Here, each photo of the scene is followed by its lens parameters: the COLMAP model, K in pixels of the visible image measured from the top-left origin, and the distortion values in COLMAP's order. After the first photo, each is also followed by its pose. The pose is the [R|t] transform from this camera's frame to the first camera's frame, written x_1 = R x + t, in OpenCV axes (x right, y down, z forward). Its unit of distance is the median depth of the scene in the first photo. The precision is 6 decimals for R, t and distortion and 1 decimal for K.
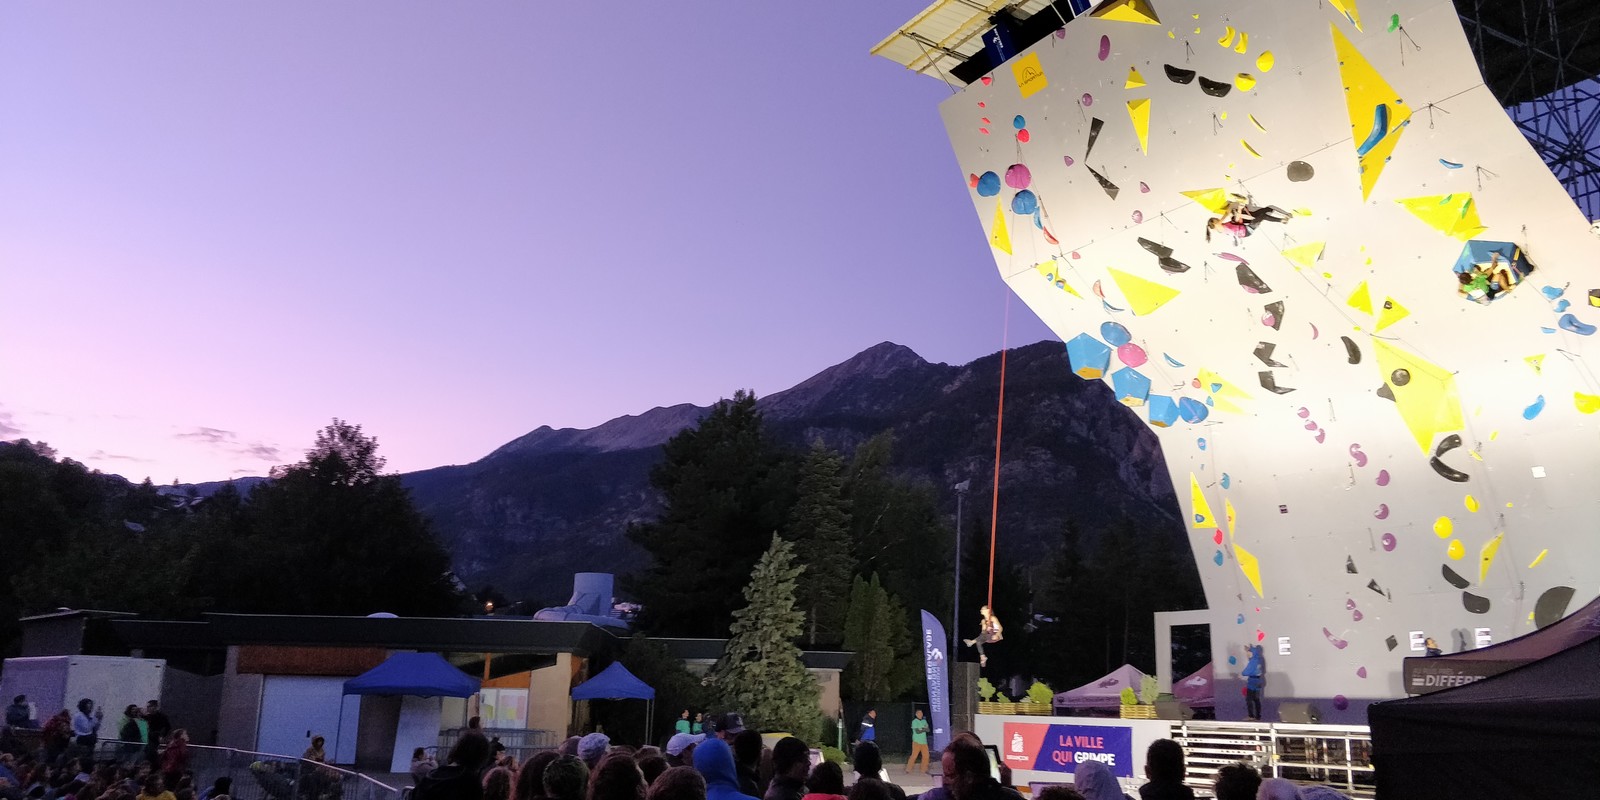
lens RADIAL K [[1318.7, 0, 800.0], [0, 1318.7, 400.0], [0, 0, 1]] dist [0.043865, -0.001712]
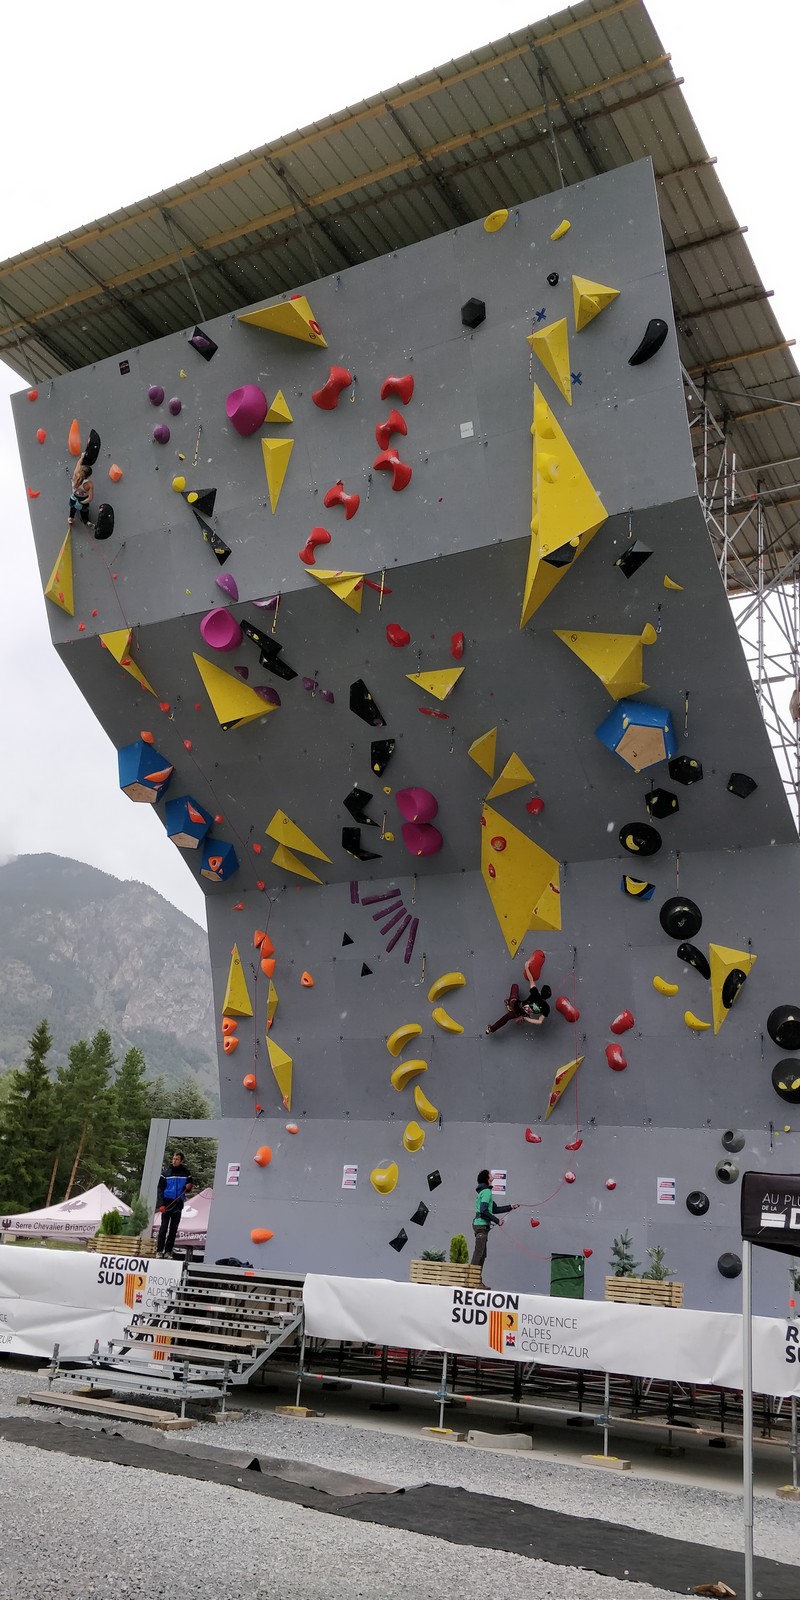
lens RADIAL K [[1318.7, 0, 400.0], [0, 1318.7, 800.0], [0, 0, 1]] dist [0.043865, -0.001712]
pose [[0.884158, 0.215740, 0.414393, 0.041279], [-0.176054, 0.975462, -0.132210, 0.064426], [-0.432748, 0.043939, 0.900444, 0.270647]]
